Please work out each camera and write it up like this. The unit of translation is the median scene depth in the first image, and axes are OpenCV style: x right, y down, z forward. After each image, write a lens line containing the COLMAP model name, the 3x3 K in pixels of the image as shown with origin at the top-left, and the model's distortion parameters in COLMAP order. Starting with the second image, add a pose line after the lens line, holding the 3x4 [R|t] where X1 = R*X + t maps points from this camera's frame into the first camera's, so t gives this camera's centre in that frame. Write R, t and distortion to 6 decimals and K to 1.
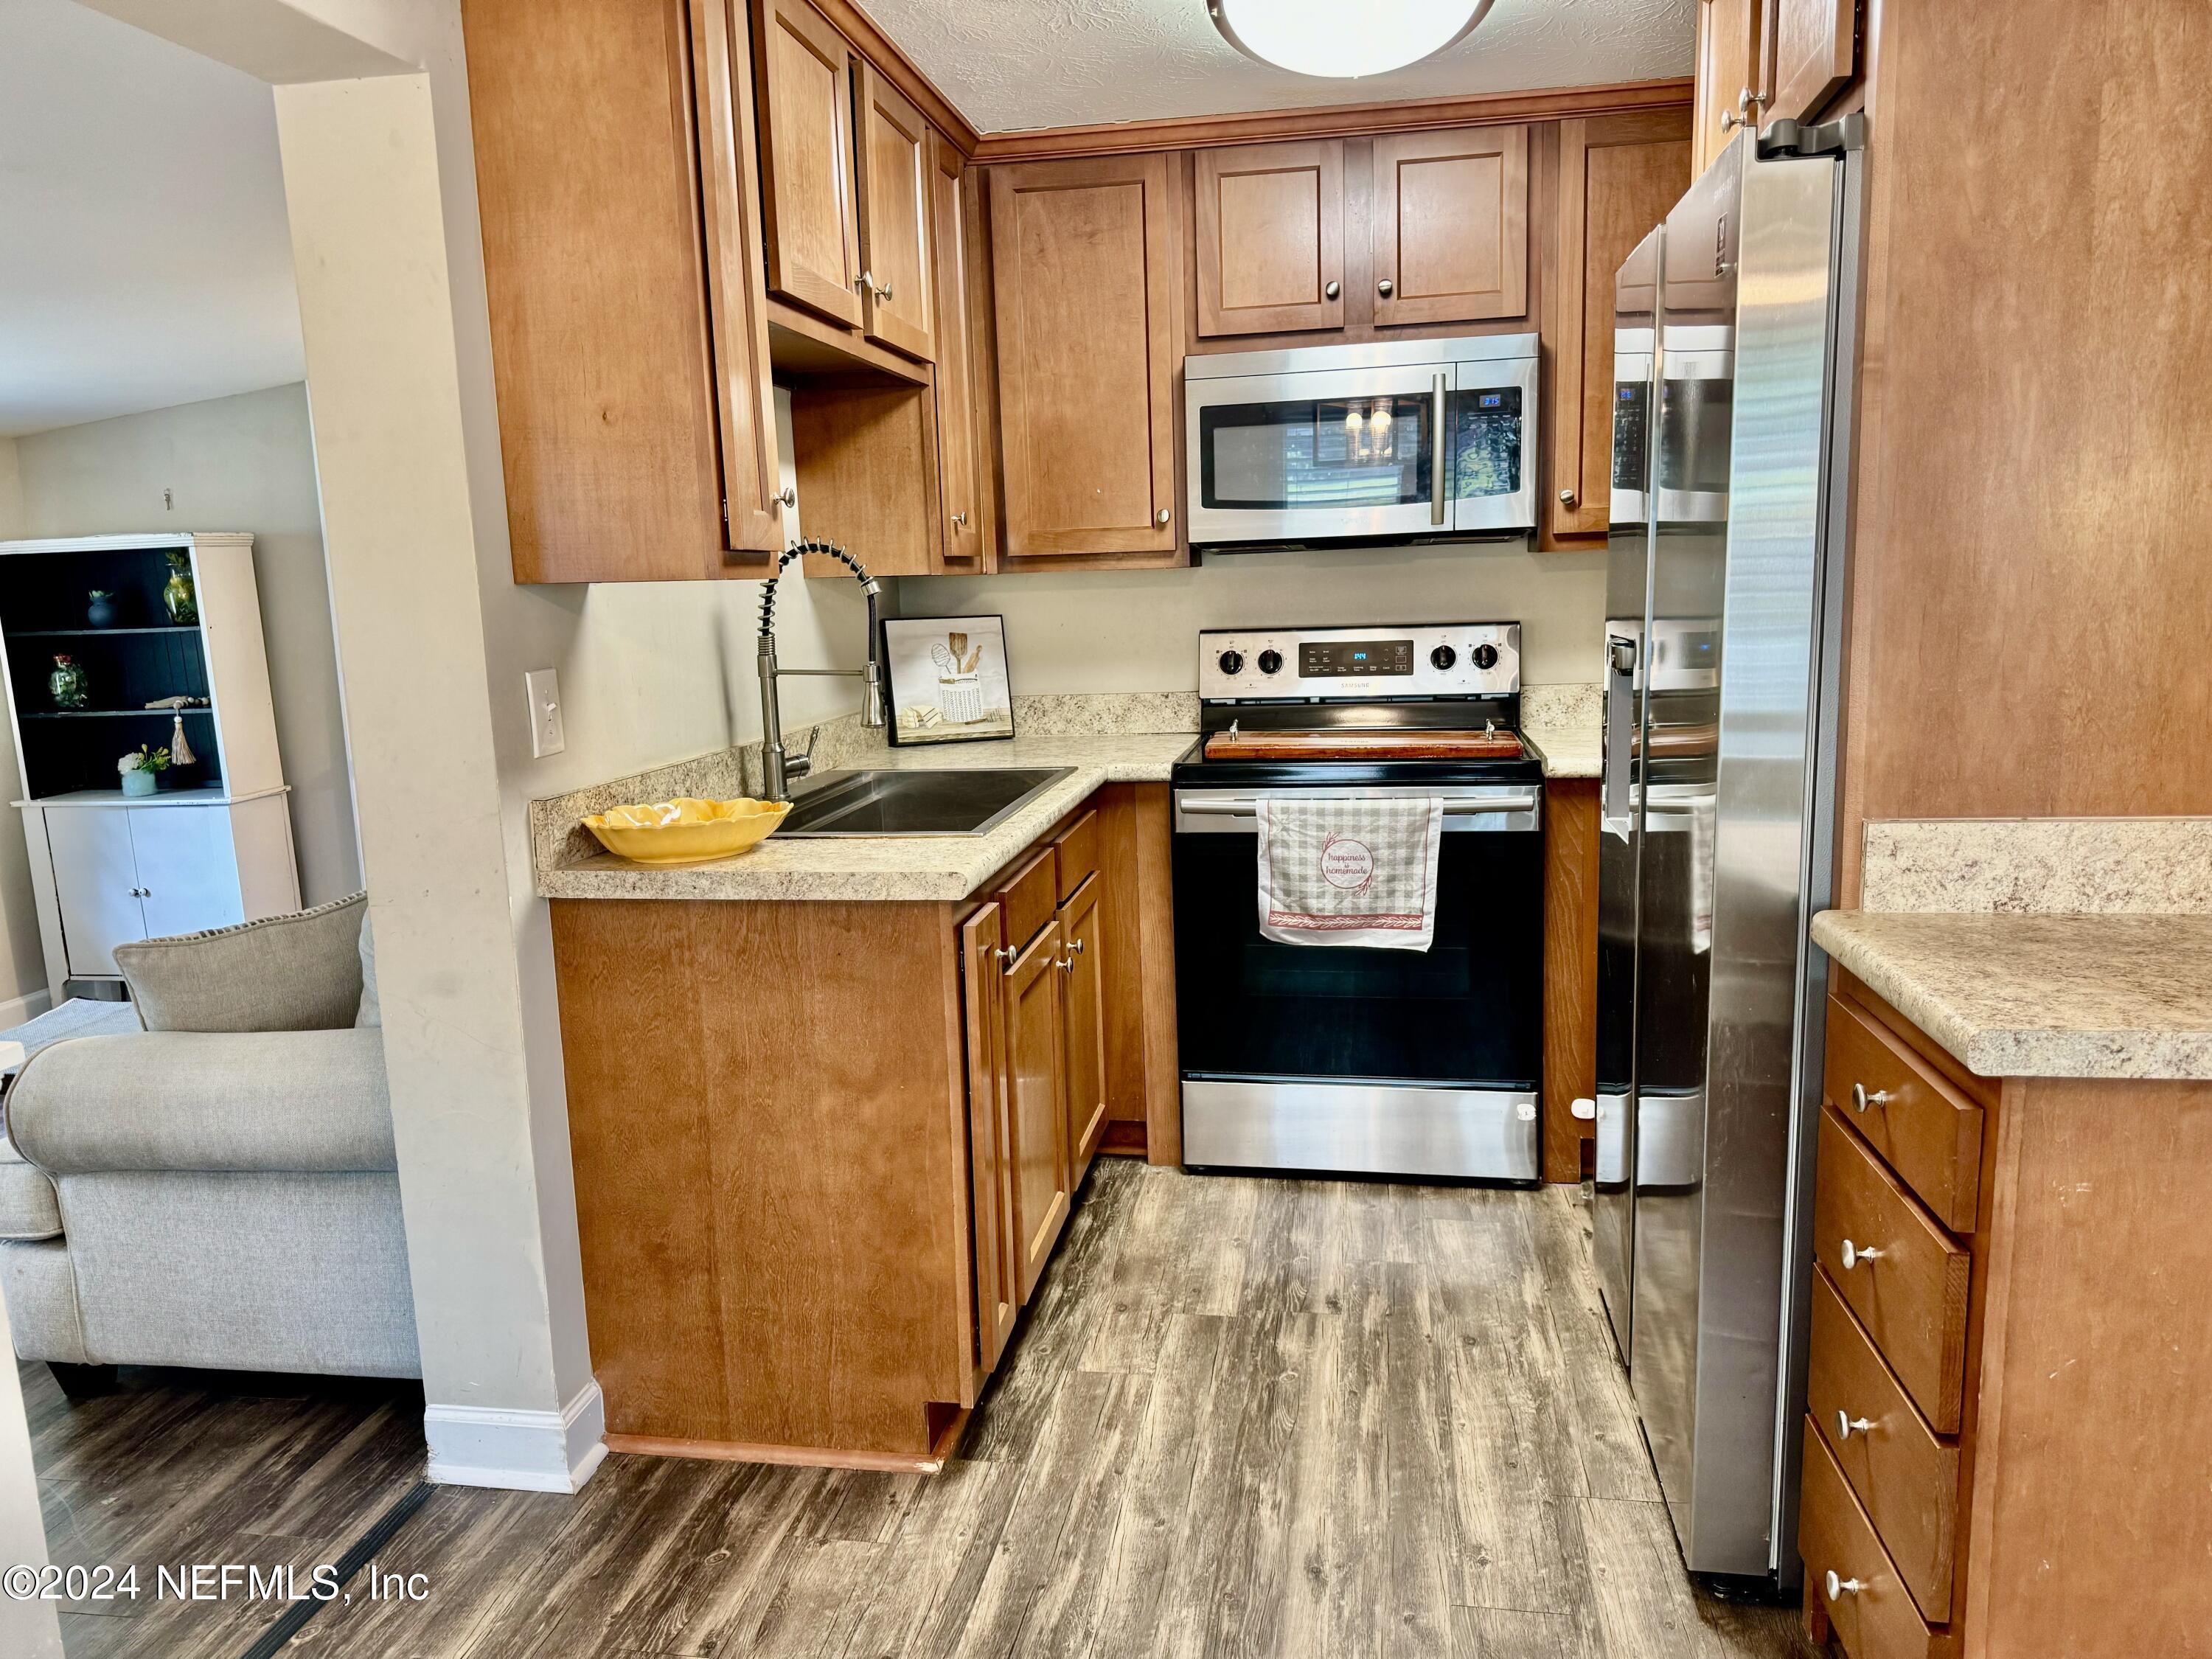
lens RADIAL K [[1559.1, 0, 1099.9], [0, 1559.1, 831.1], [0, 0, 1]] dist [0.069255, -0.088571]
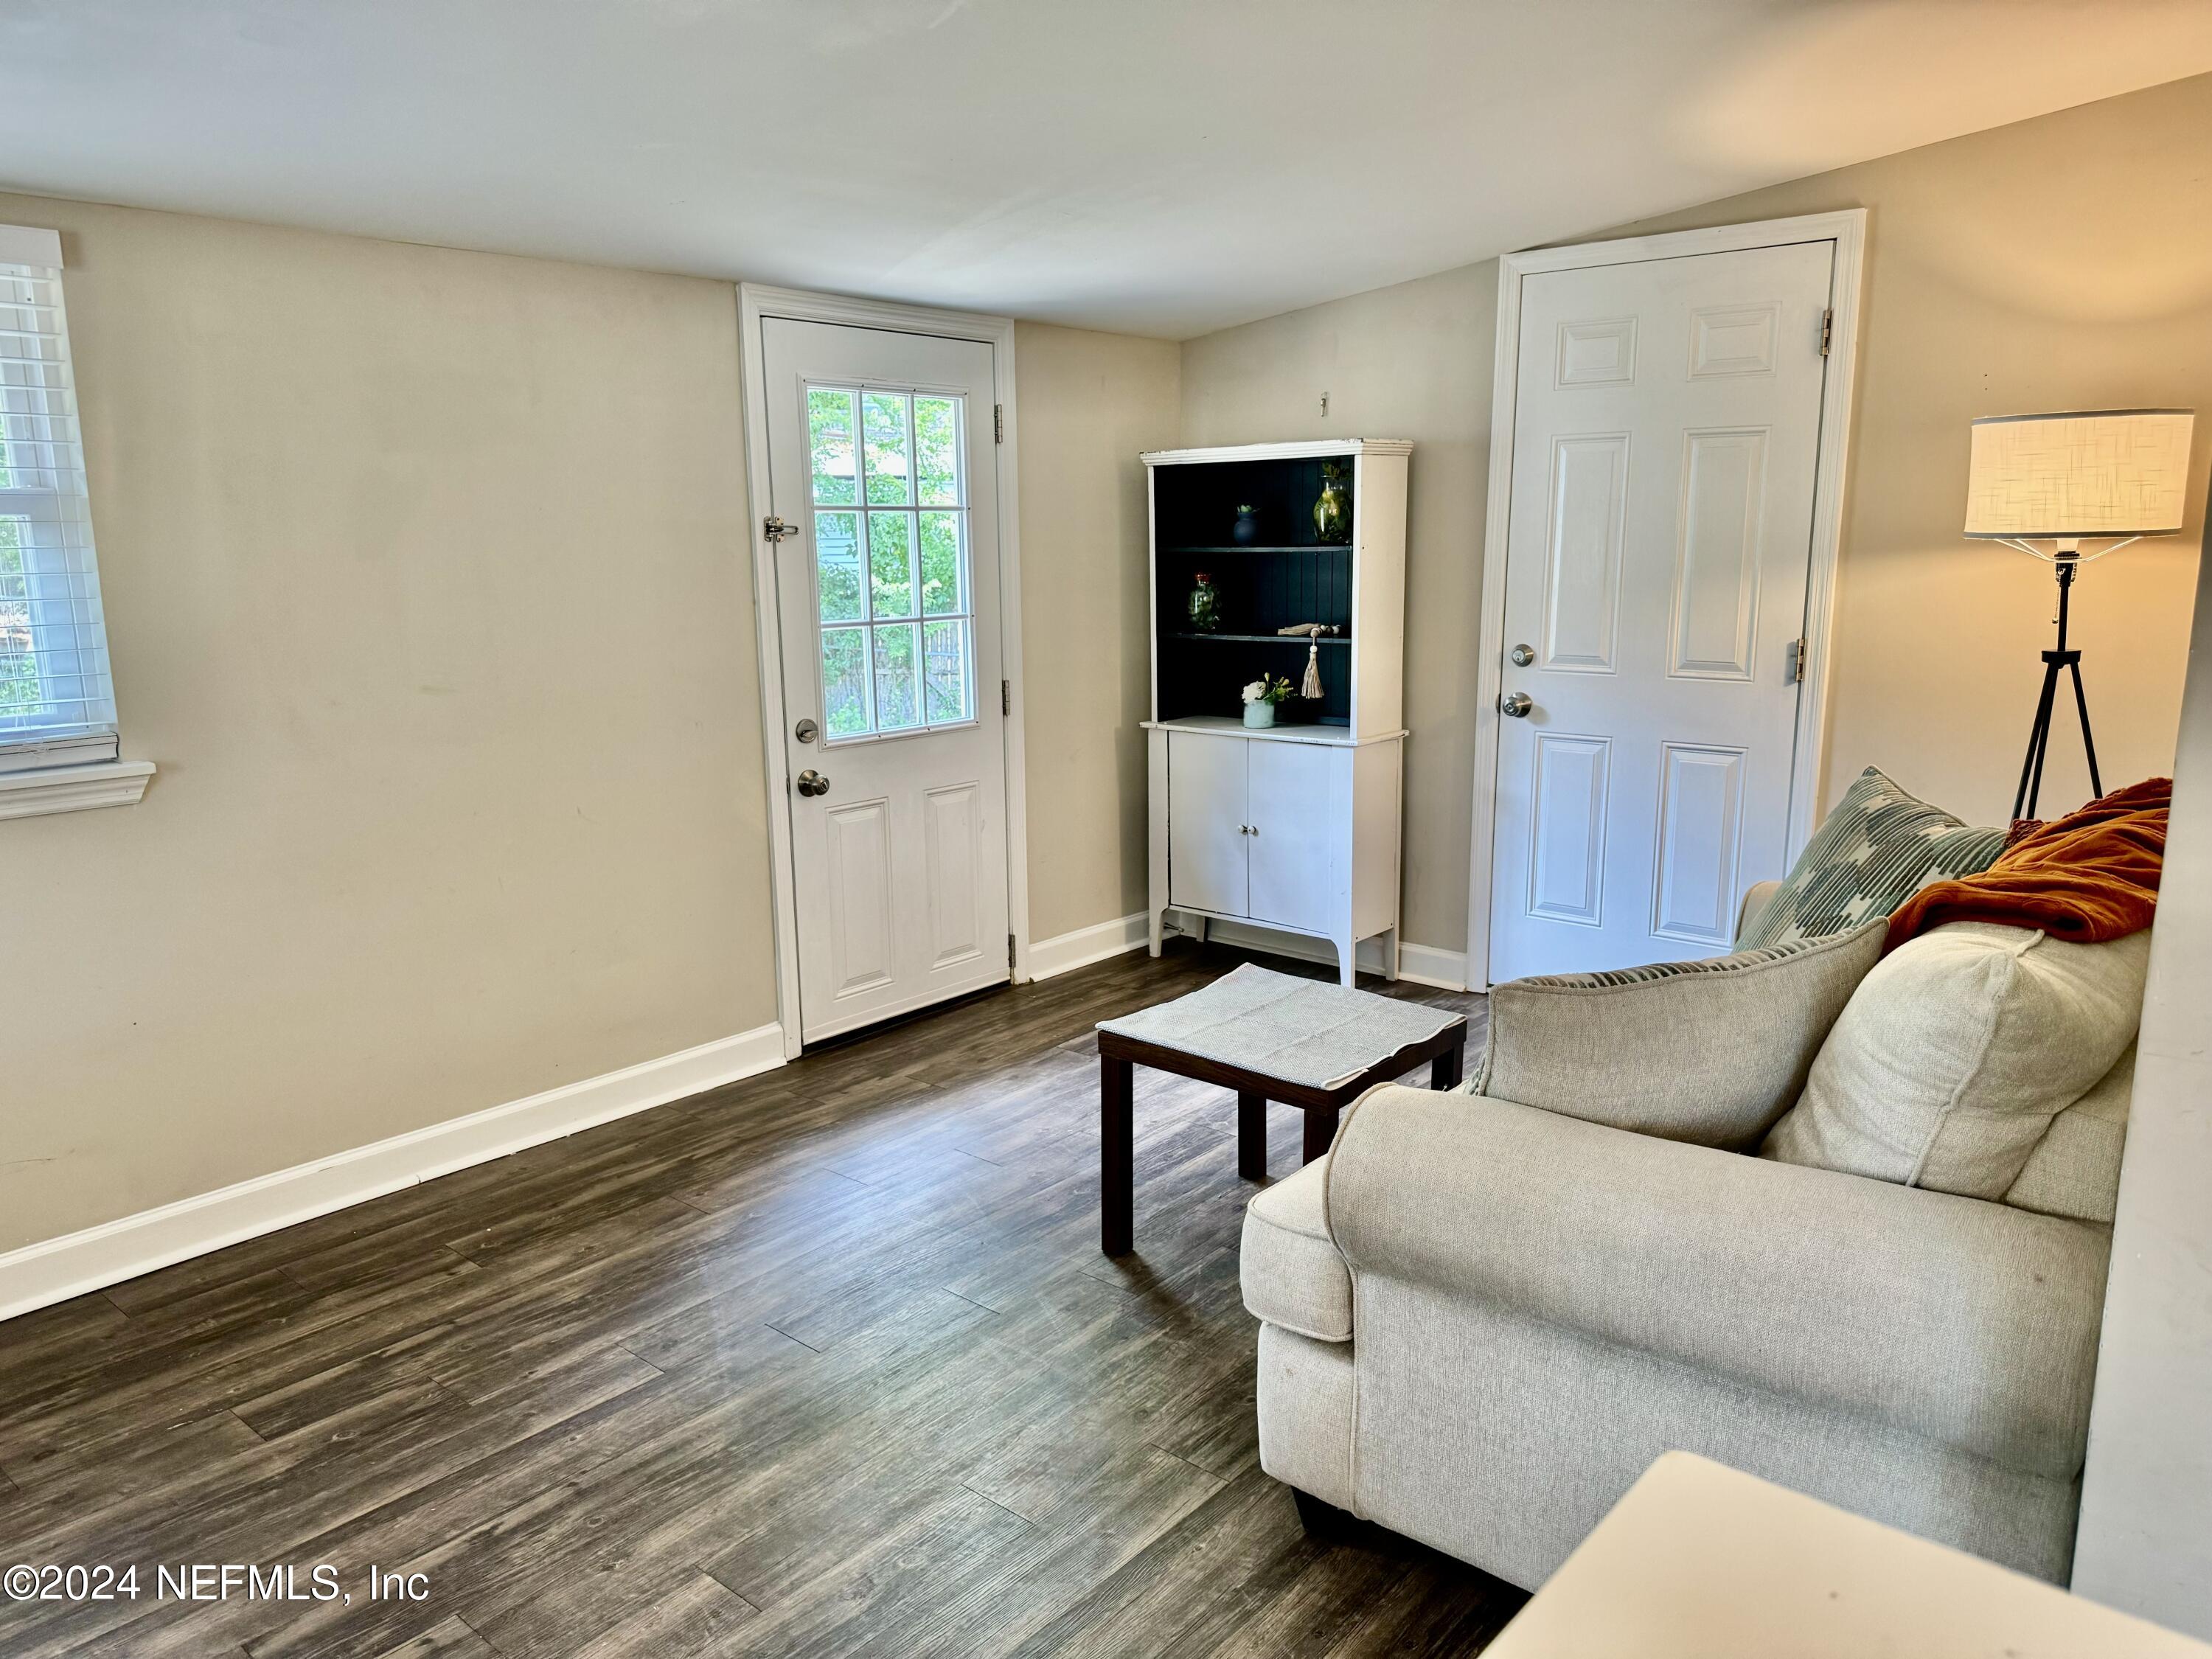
lens RADIAL K [[1538.7, 0, 1111.2], [0, 1538.7, 847.2], [0, 0, 1]] dist [0.103784, -0.174964]
pose [[0.859726, 0.128436, -0.494343, -0.433041], [-0.105691, 0.991654, 0.073832, -0.019870], [0.499700, -0.011228, 0.866126, 0.317557]]
